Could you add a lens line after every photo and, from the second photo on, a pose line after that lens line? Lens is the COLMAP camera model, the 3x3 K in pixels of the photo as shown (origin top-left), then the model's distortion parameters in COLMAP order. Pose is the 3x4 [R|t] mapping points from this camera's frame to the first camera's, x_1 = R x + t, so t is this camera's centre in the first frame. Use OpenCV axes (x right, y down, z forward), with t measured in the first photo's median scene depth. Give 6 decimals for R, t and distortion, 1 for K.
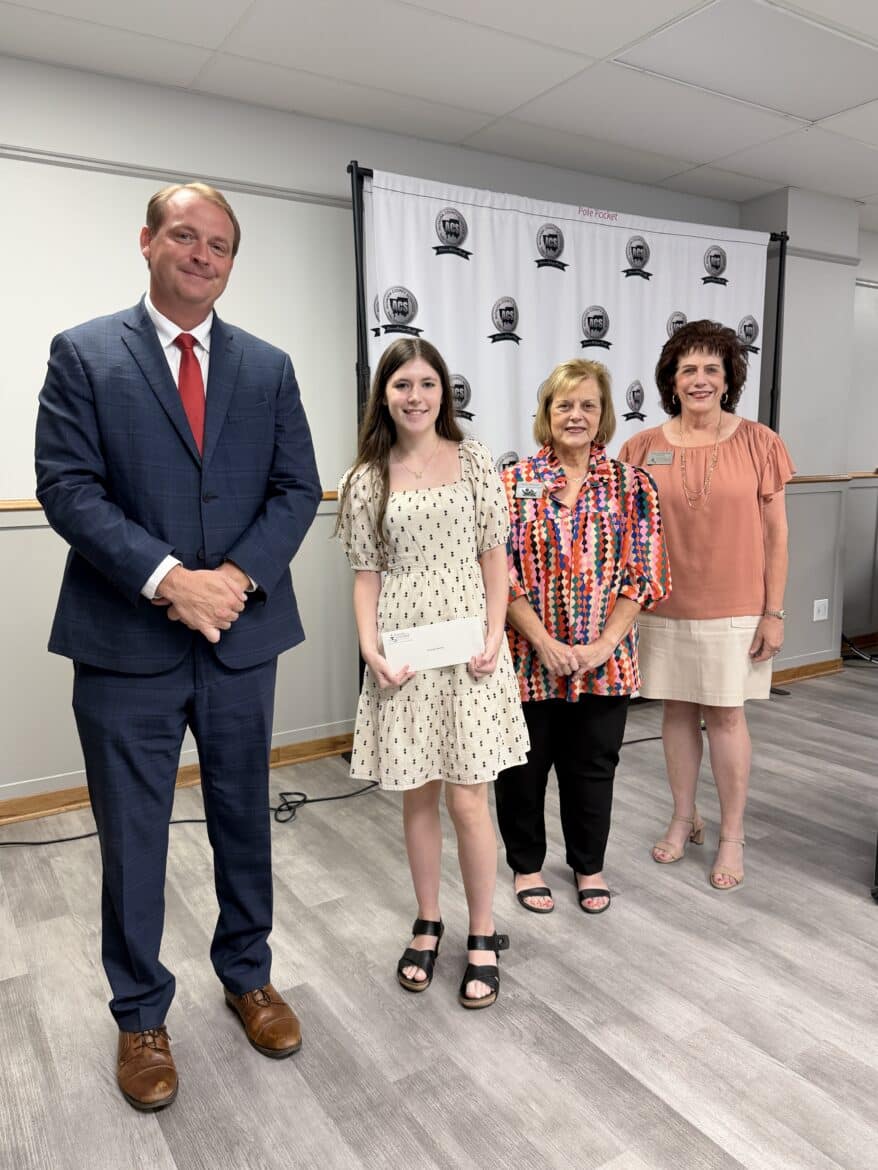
lens RADIAL K [[865.1, 0, 444.0], [0, 865.1, 586.4], [0, 0, 1]] dist [0.001930, -0.008418]
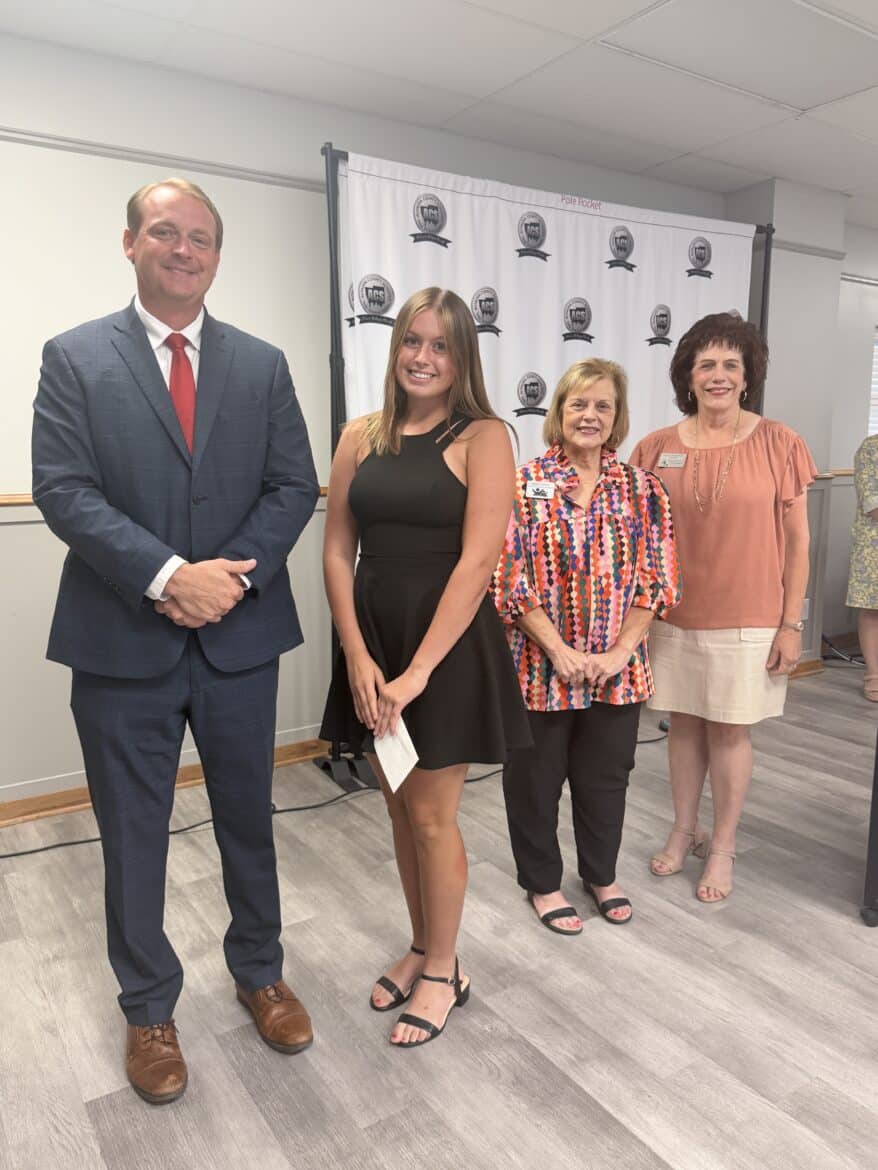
lens RADIAL K [[866.7, 0, 440.2], [0, 866.7, 584.8], [0, 0, 1]] dist [-0.001311, -0.006601]
pose [[0.999680, 0.005974, 0.024569, -0.001629], [-0.006266, 0.999910, 0.011843, -0.022222], [-0.024496, -0.011993, 0.999628, 0.050249]]
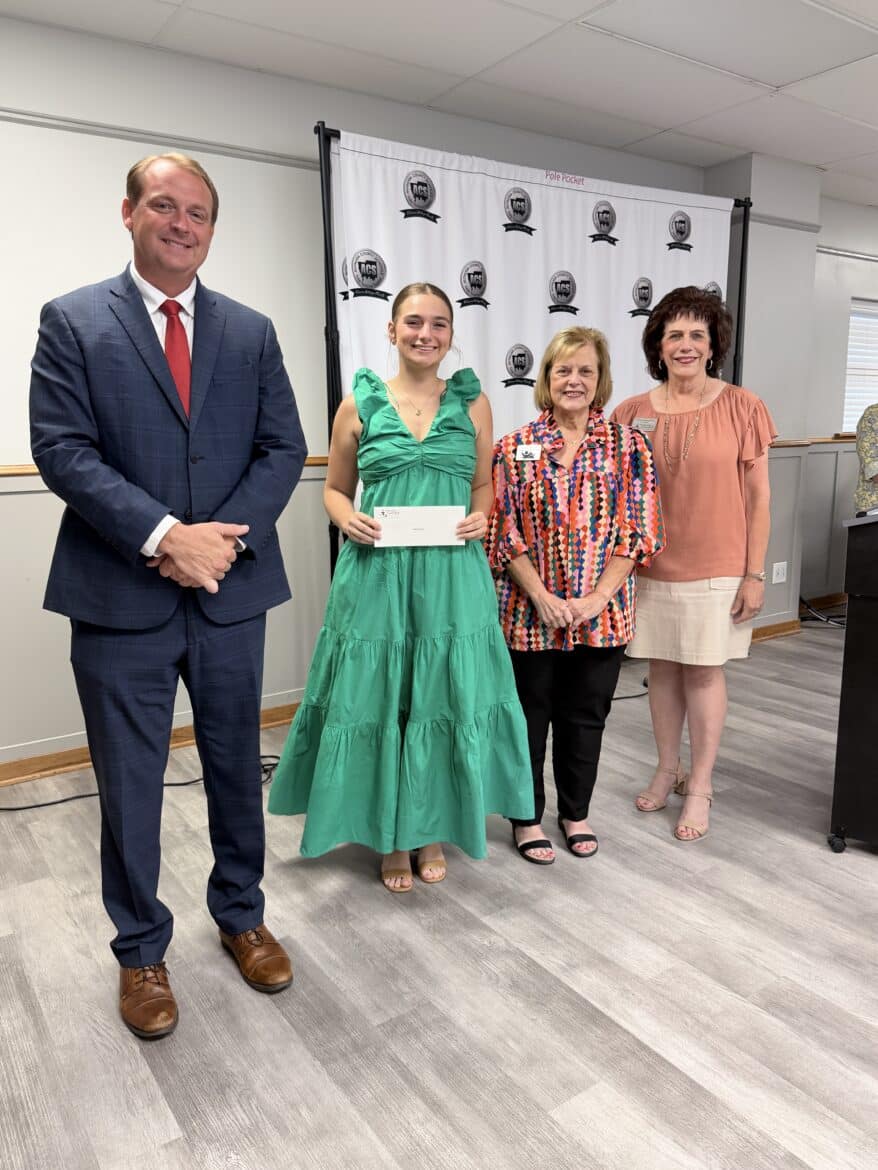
lens RADIAL K [[864.4, 0, 440.8], [0, 864.4, 586.9], [0, 0, 1]] dist [-0.005830, -0.000911]
pose [[0.999200, -0.007619, 0.039252, -0.013989], [0.006073, 0.999206, 0.039369, 0.003357], [-0.039521, -0.039099, 0.998453, -0.016089]]
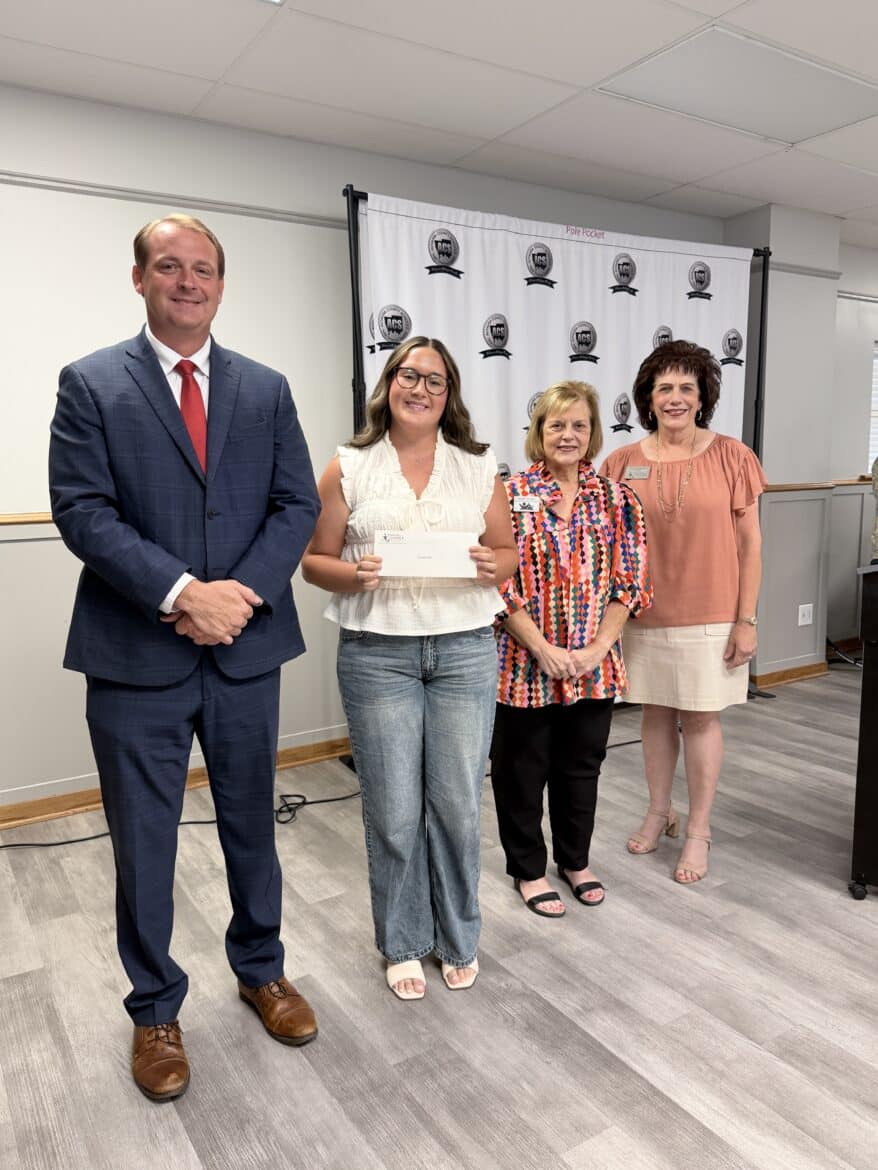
lens RADIAL K [[864.2, 0, 438.0], [0, 864.2, 586.1], [0, 0, 1]] dist [0.004298, -0.012116]
pose [[0.999989, -0.004355, 0.001638, -0.002296], [0.004364, 0.999977, -0.005131, -0.006931], [-0.001616, 0.005138, 0.999985, -0.048977]]
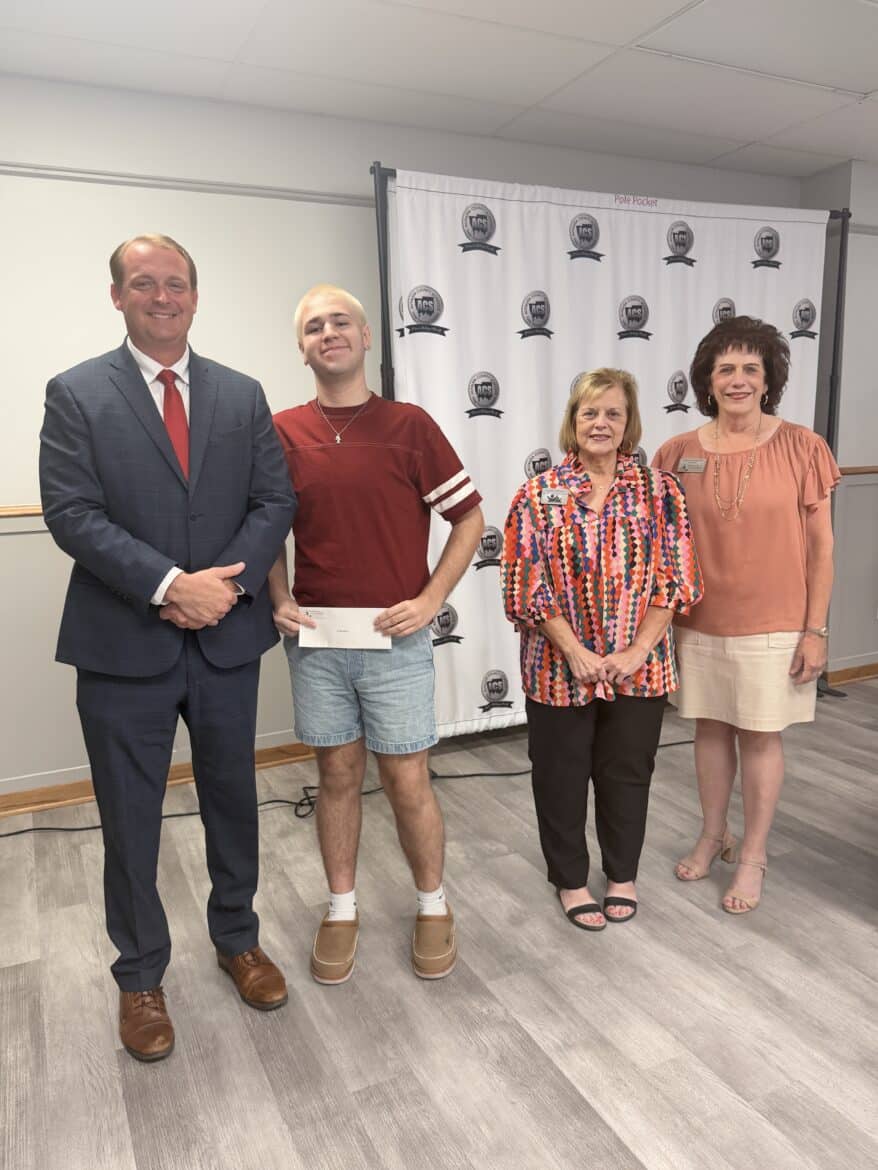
lens RADIAL K [[868.4, 0, 438.4], [0, 868.4, 578.8], [0, 0, 1]] dist [-0.002851, -0.003993]
pose [[0.993640, 0.007918, -0.112326, 0.117106], [-0.005680, 0.999779, 0.020229, -0.042800], [0.112461, -0.019462, 0.993466, 0.002818]]
